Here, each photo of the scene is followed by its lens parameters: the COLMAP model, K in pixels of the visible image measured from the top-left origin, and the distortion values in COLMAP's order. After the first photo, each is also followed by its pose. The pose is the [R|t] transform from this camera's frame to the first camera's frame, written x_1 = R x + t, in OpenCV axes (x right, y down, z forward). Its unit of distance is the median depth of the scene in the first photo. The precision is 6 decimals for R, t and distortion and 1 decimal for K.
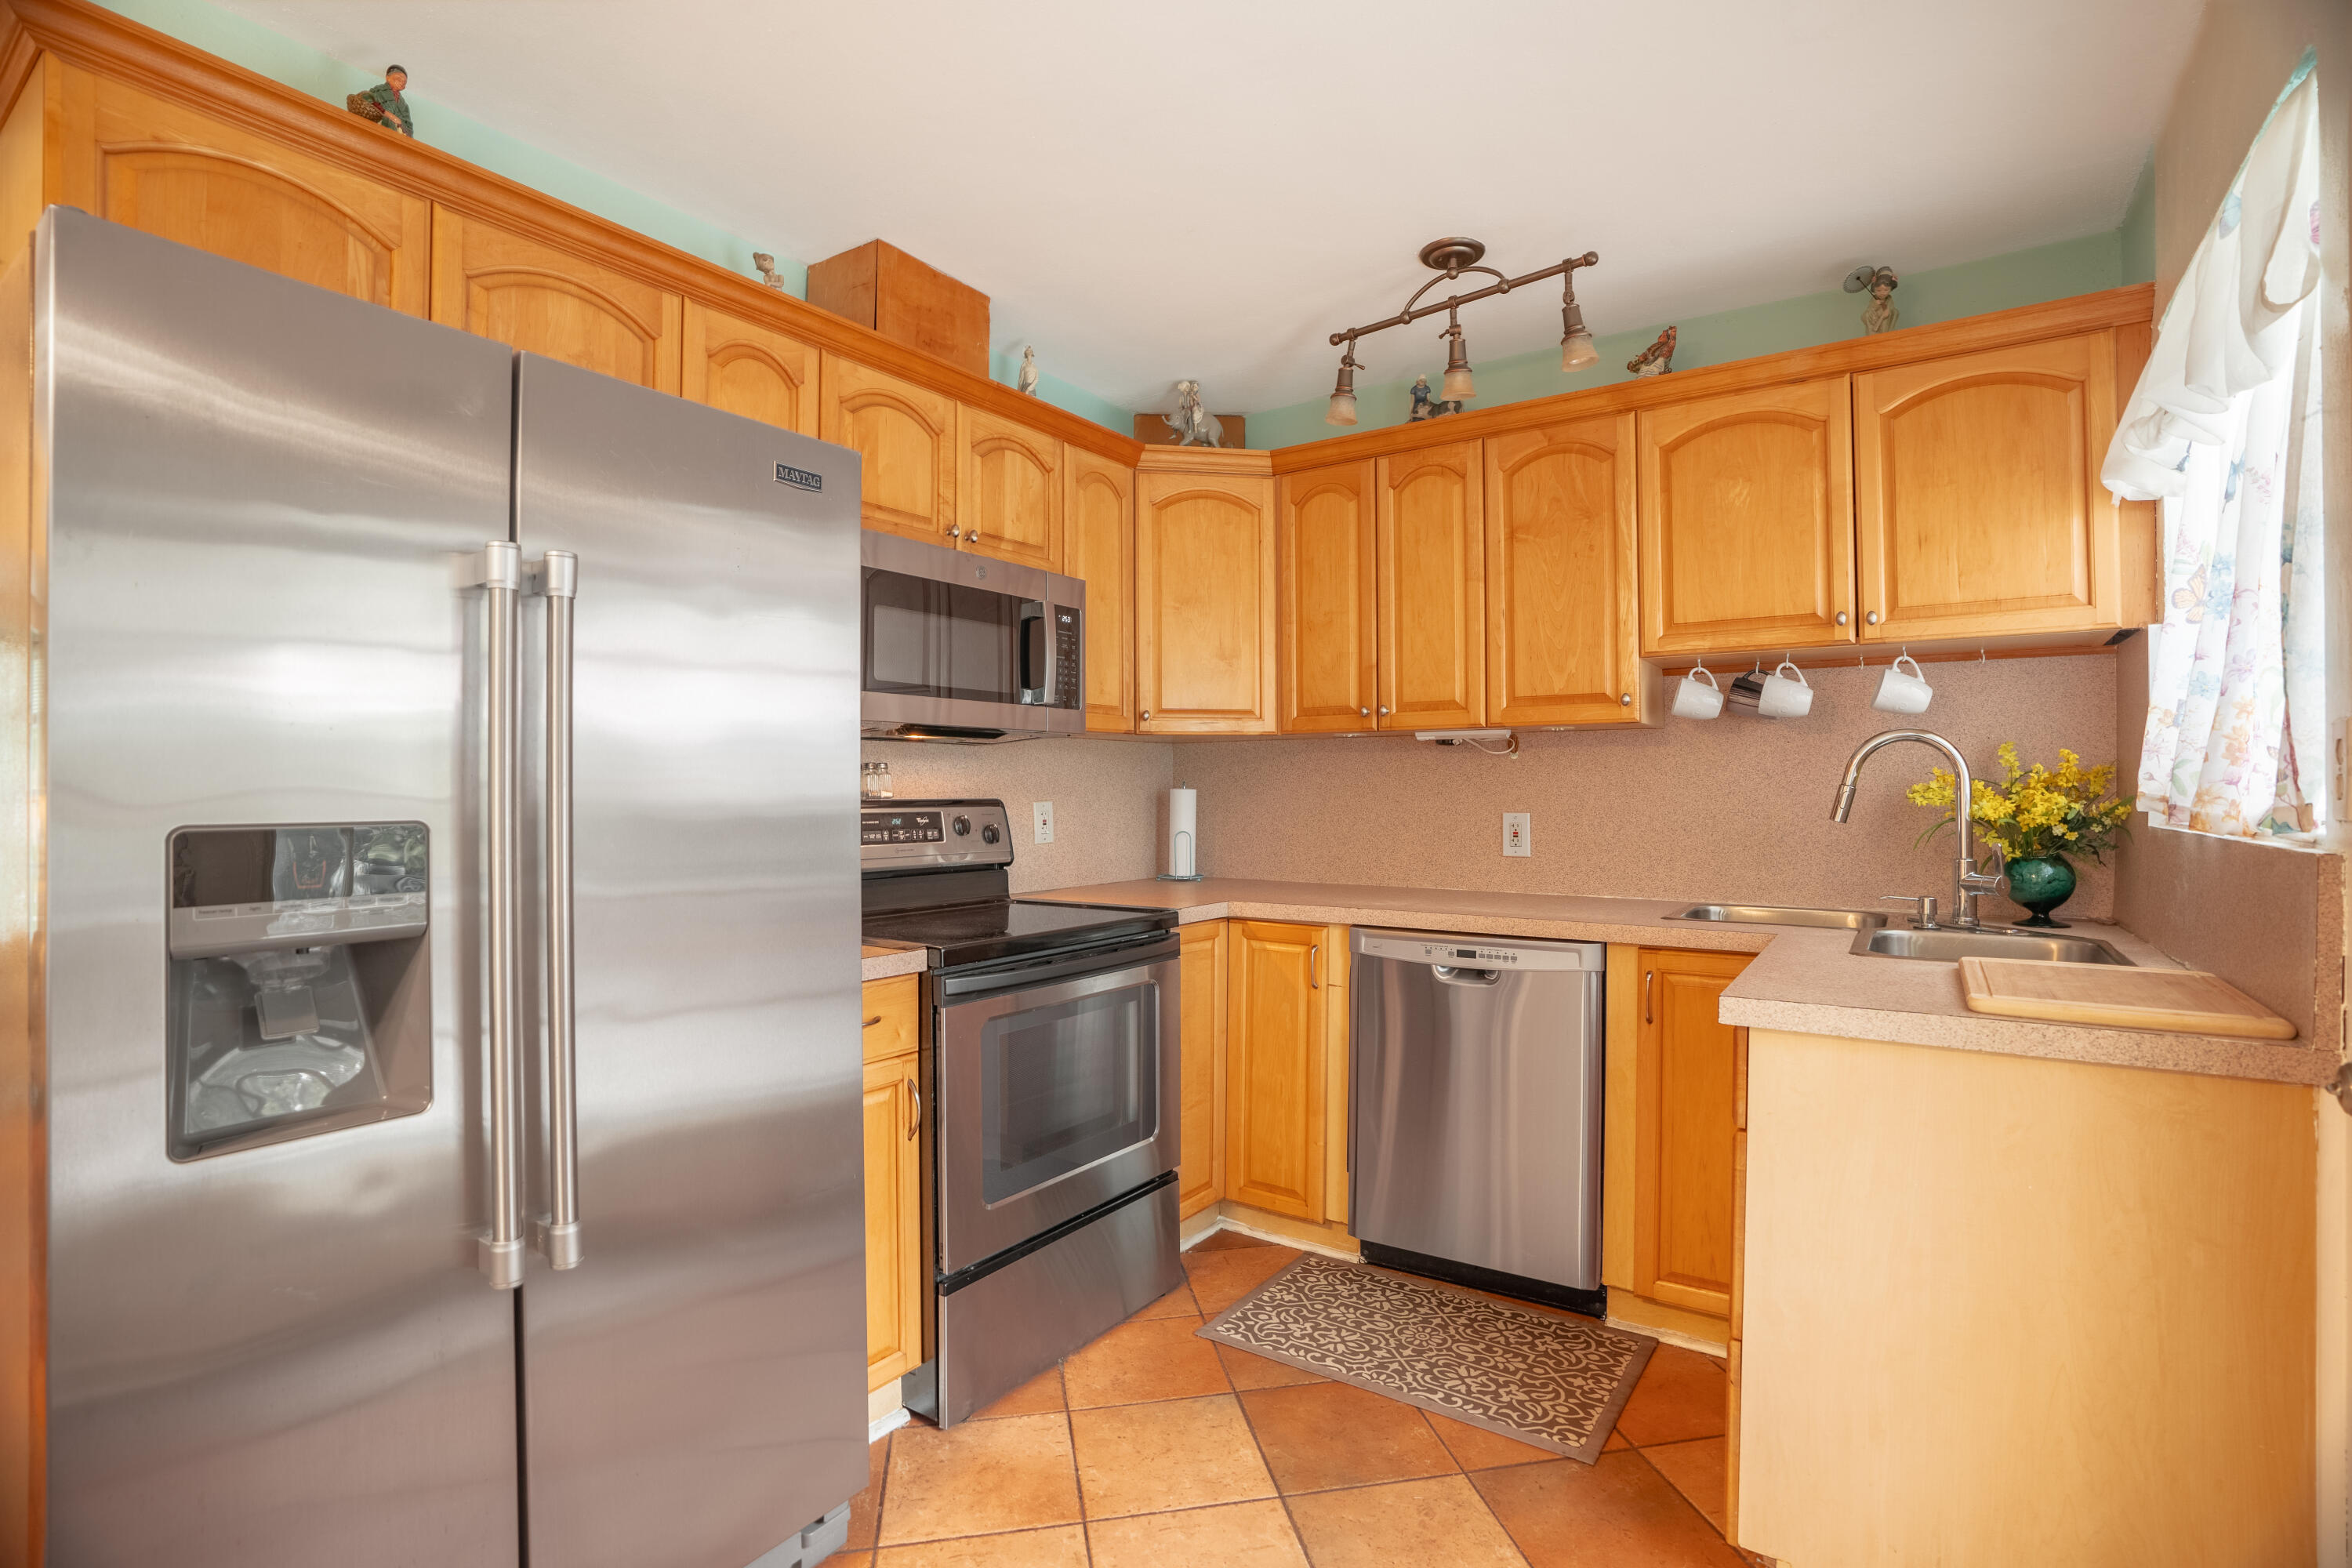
lens RADIAL K [[1097.8, 0, 1176.0], [0, 1097.8, 784.0], [0, 0, 1]] dist [-0.072785, 0.030191]
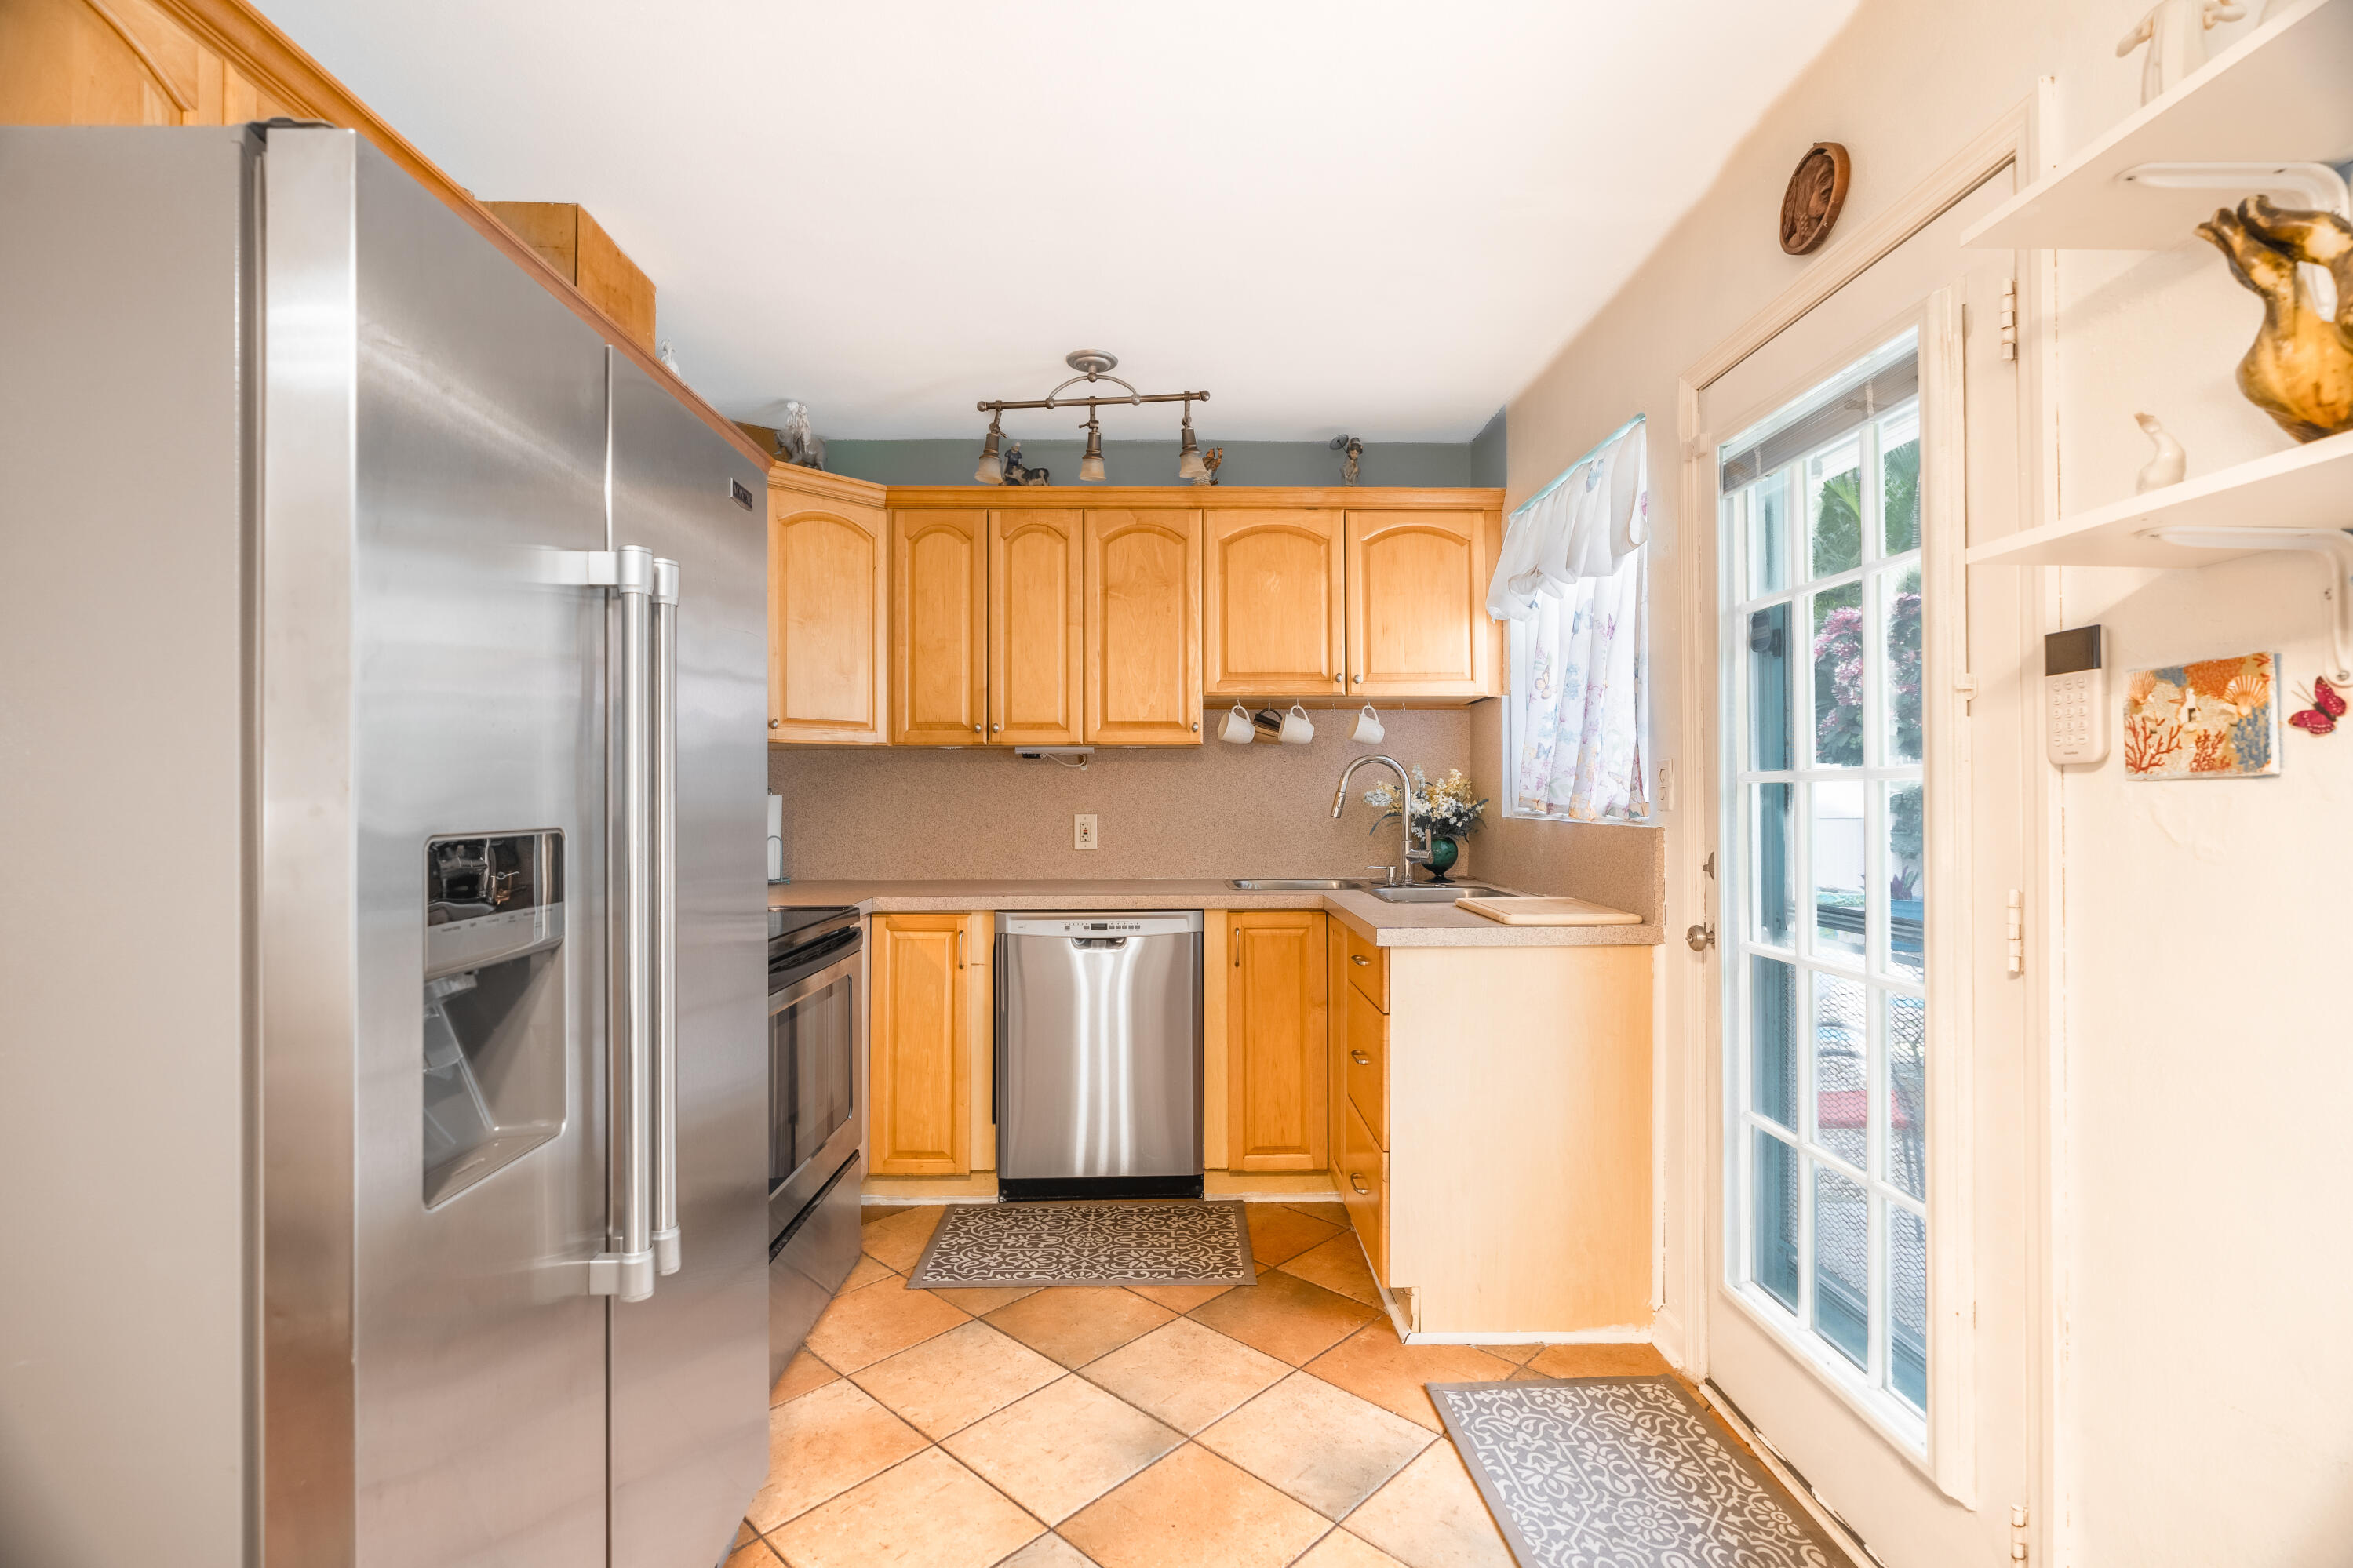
lens RADIAL K [[1068.6, 0, 1180.3], [0, 1068.6, 783.9], [0, 0, 1]] dist [-0.008124, 0.001580]
pose [[0.808724, 0.005735, 0.588160, -0.356960], [-0.002065, 0.999974, -0.006911, 0.000294], [-0.588184, 0.004375, 0.808715, -0.044345]]
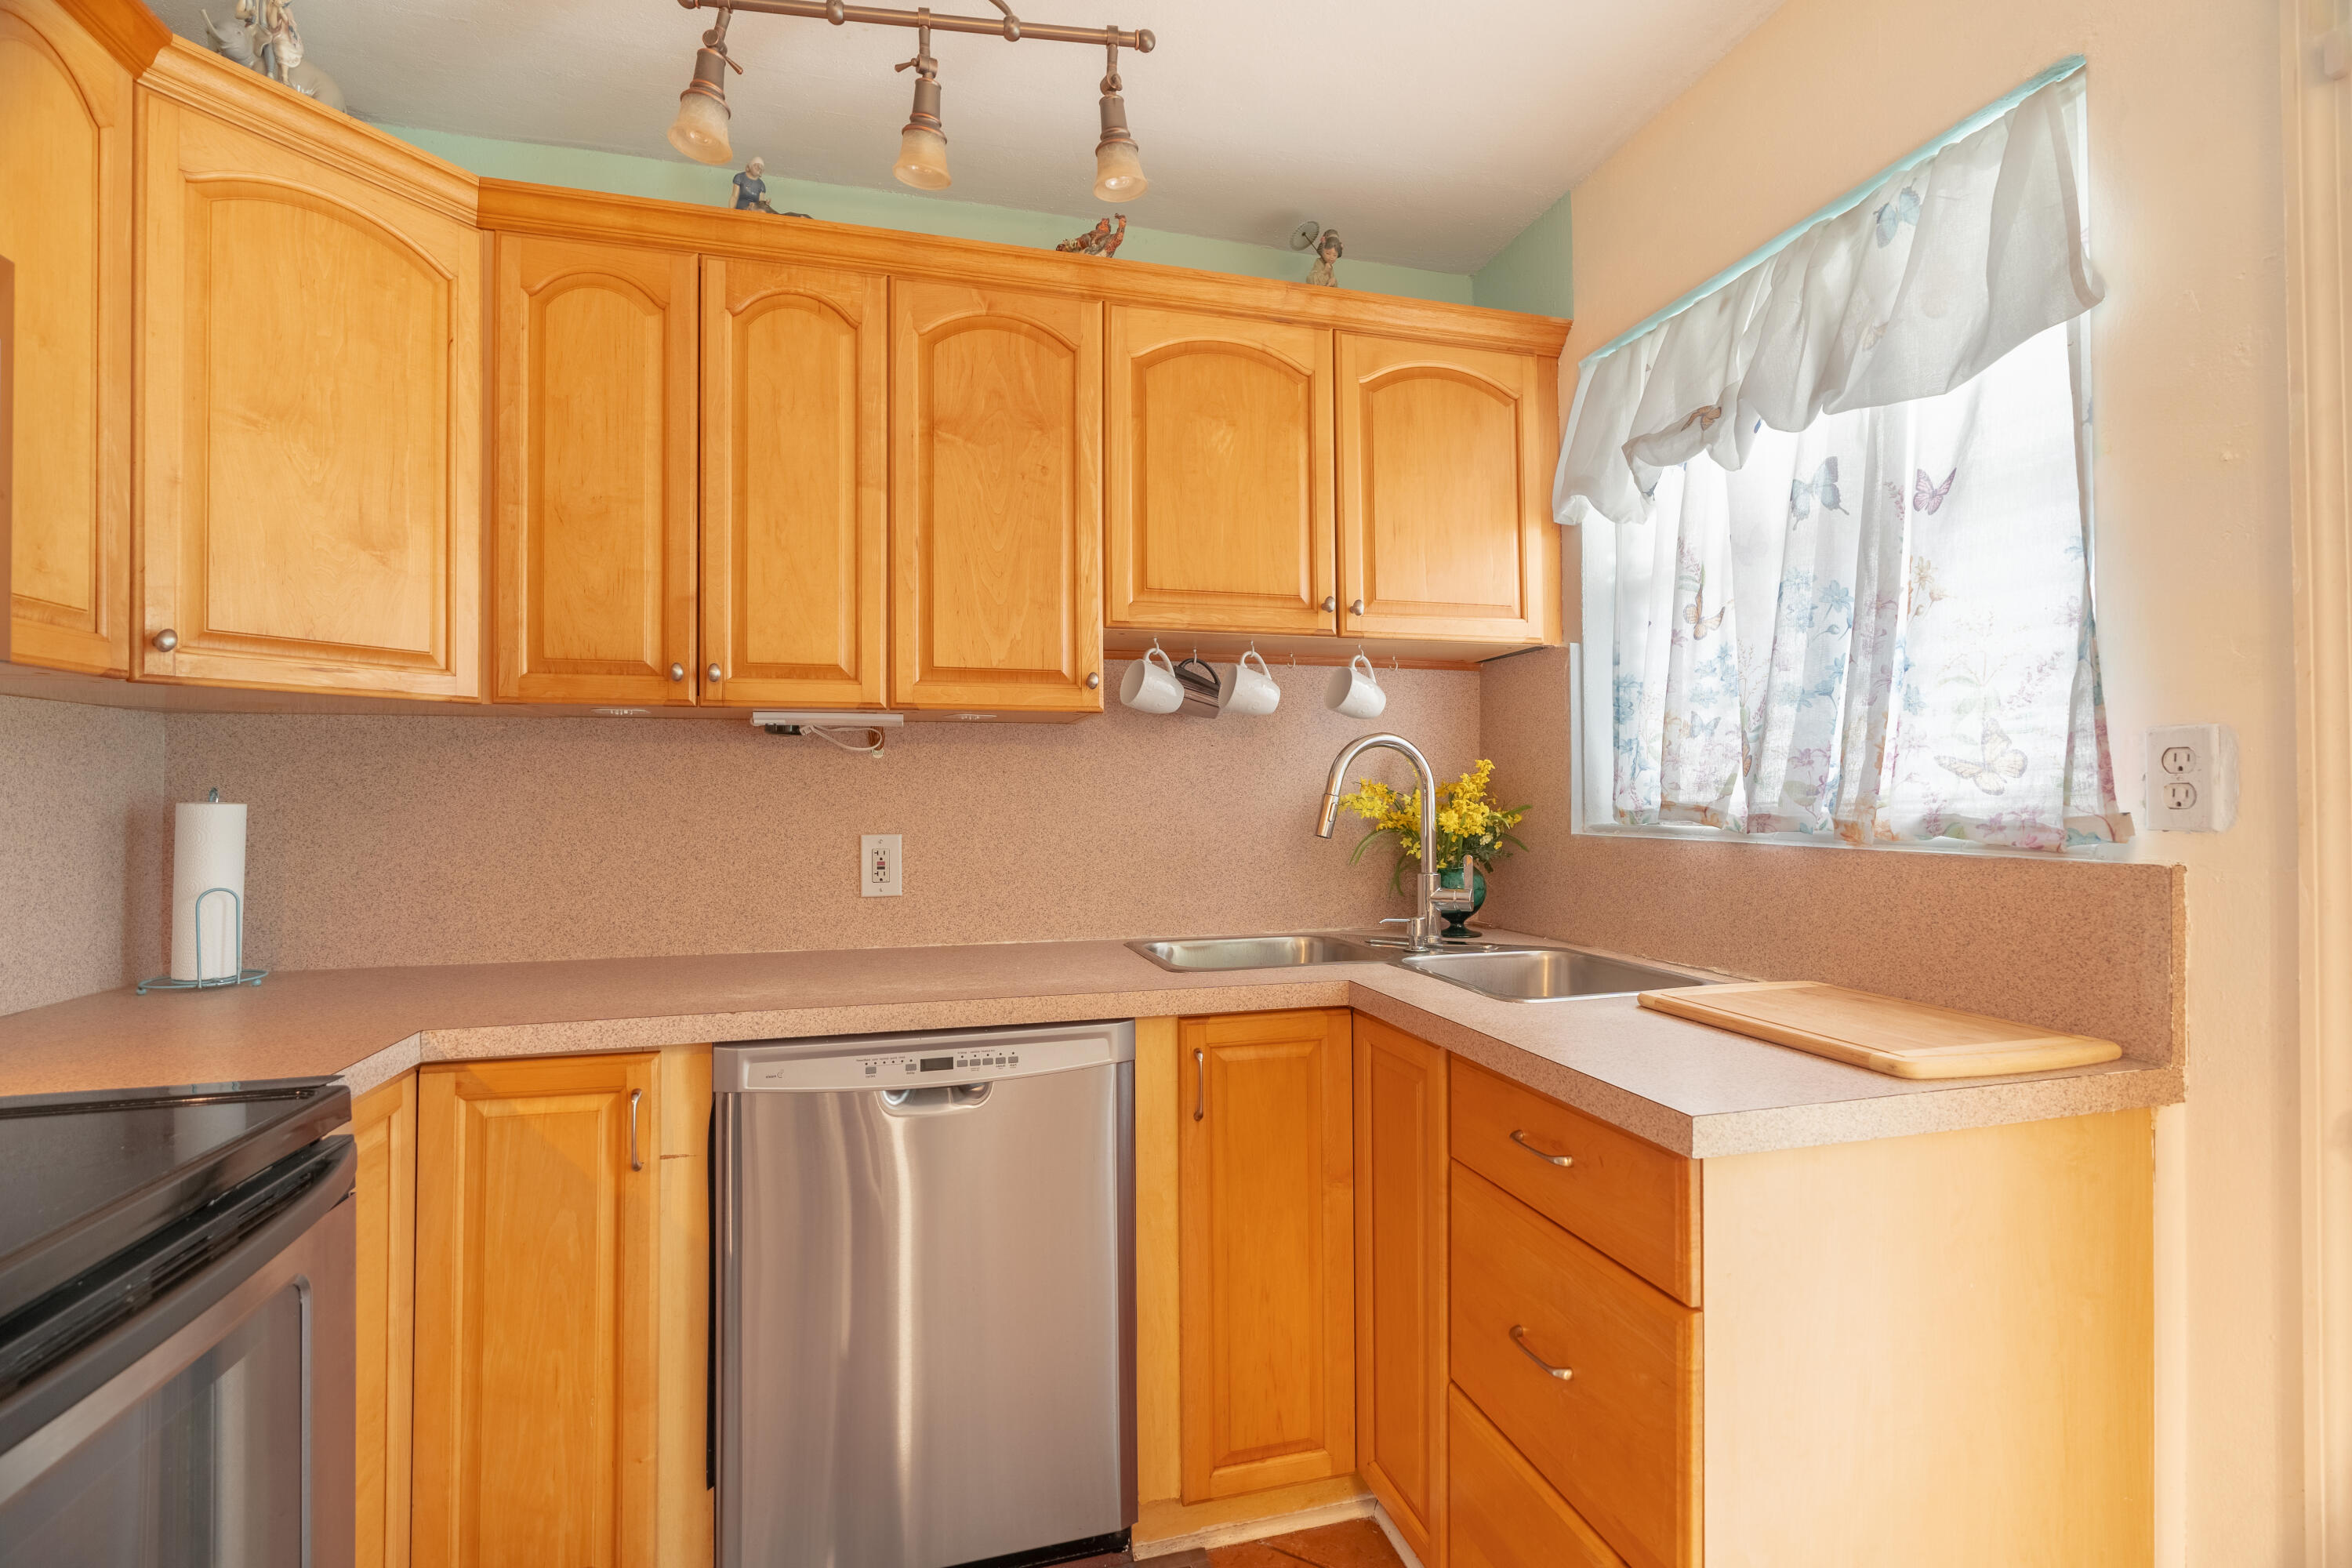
lens RADIAL K [[1068.3, 0, 1179.8], [0, 1068.3, 783.9], [0, 0, 1]] dist [-0.008124, 0.001580]
pose [[0.641589, 0.008593, 0.767001, -0.108837], [-0.000516, 0.999942, -0.010771, 0.001113], [-0.767049, 0.006515, 0.641556, 0.466867]]
